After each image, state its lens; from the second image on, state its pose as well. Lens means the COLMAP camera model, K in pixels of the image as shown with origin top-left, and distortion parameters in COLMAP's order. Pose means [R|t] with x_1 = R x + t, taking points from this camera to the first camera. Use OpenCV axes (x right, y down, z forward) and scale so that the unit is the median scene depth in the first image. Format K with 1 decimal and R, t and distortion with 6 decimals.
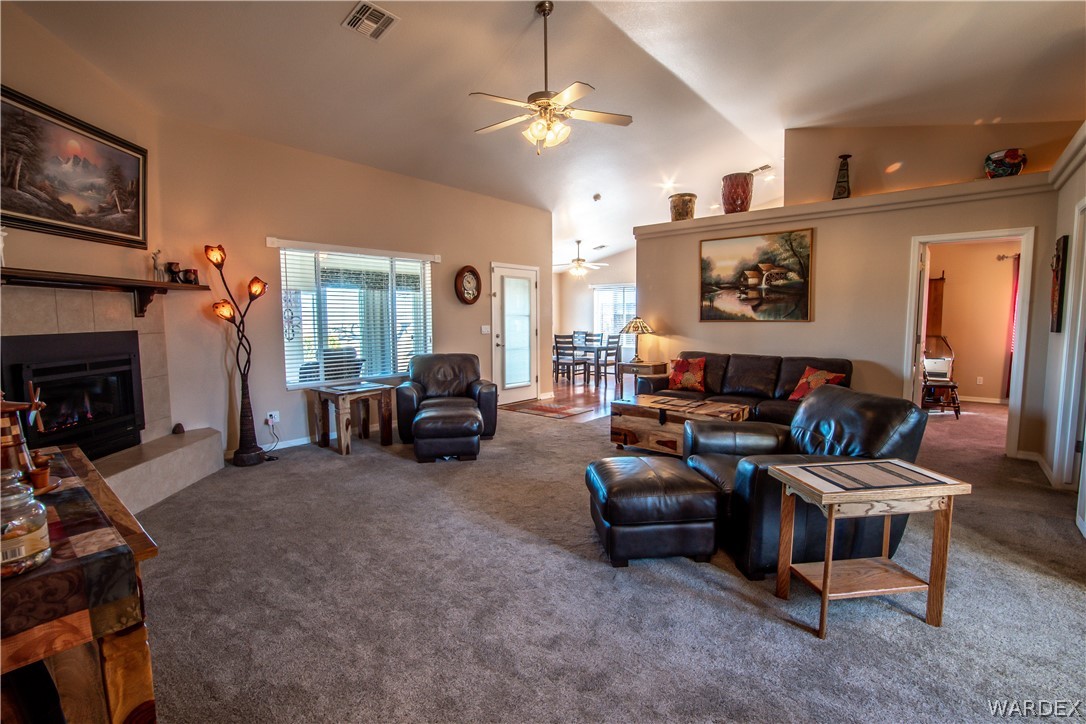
lens RADIAL K [[482.8, 0, 540.9], [0, 482.8, 358.5], [0, 0, 1]] dist [-0.039006, 0.007629]
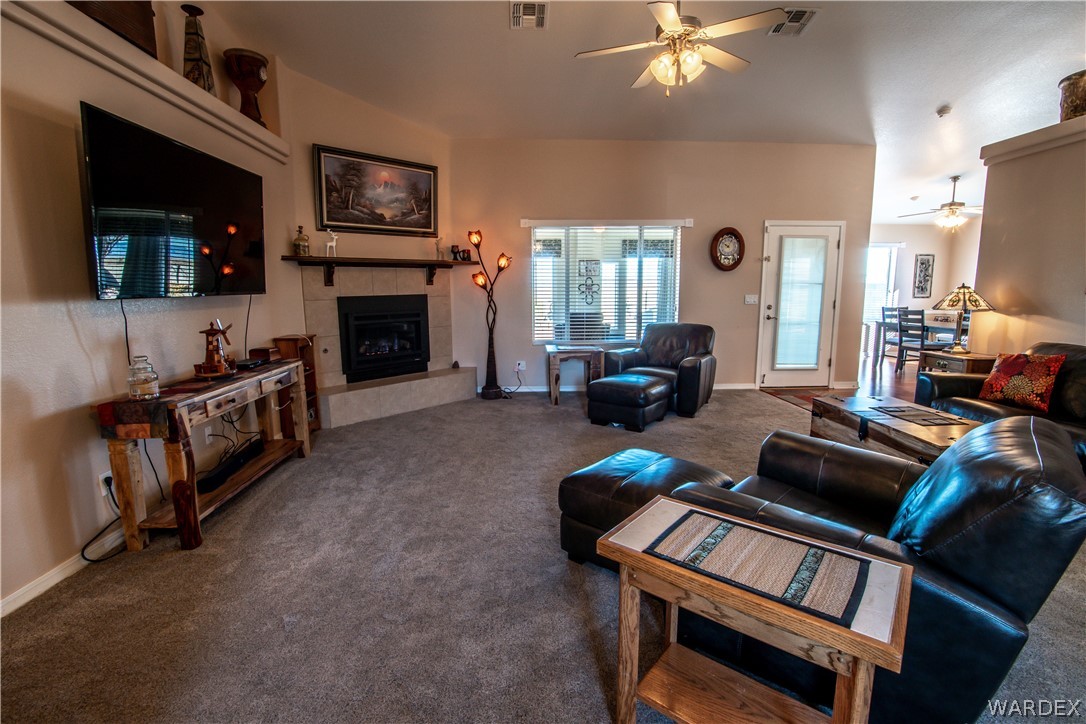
lens RADIAL K [[482.8, 0, 540.9], [0, 482.8, 358.5], [0, 0, 1]] dist [-0.039006, 0.007629]
pose [[0.682414, 0.107230, -0.723058, 0.438602], [-0.059143, 0.994038, 0.091598, -0.016546], [0.728569, -0.019744, 0.684688, 0.199187]]
